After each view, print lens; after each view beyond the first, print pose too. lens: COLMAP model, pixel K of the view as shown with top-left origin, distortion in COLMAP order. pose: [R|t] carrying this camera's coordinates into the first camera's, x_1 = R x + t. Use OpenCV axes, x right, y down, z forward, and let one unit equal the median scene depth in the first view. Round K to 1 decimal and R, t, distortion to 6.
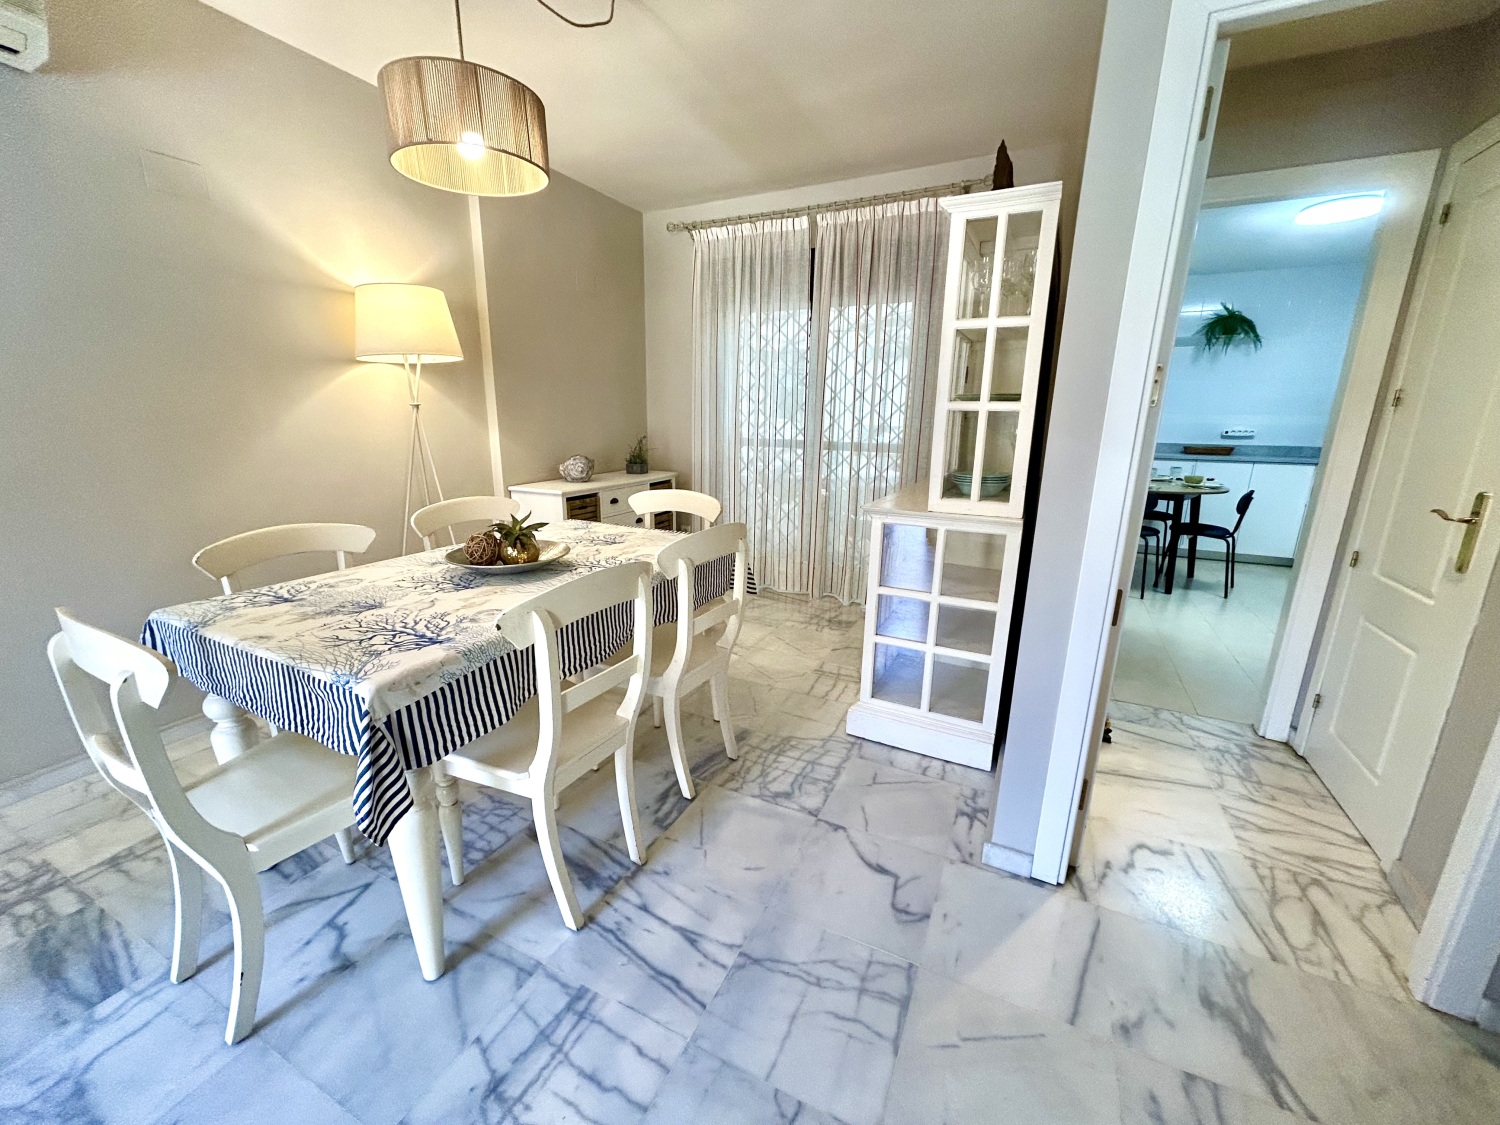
lens RADIAL K [[603.8, 0, 736.5], [0, 603.8, 558.3], [0, 0, 1]] dist [0.000537, 0.000943]
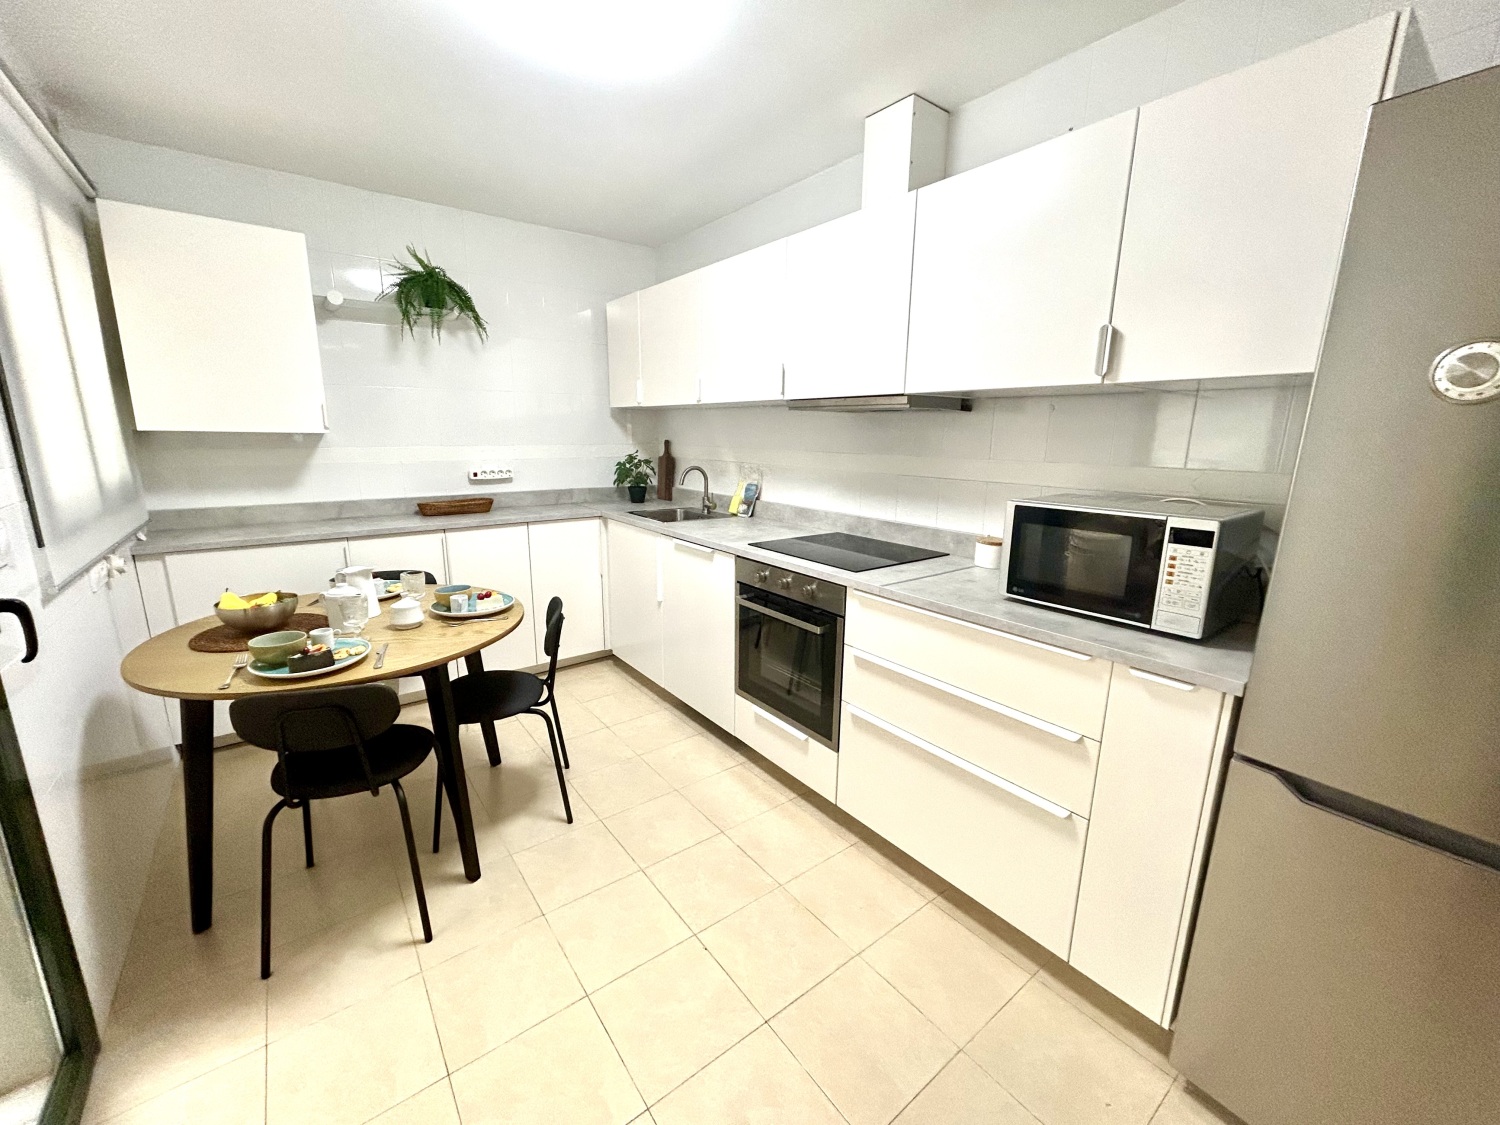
lens RADIAL K [[603.8, 0, 749.4], [0, 603.8, 562.2], [0, 0, 1]] dist [0.000537, 0.000943]
pose [[0.435535, -0.194884, 0.878823, 0.391557], [0.207482, 0.971730, 0.112661, -0.137342], [-0.875934, 0.133272, 0.463657, 0.502735]]
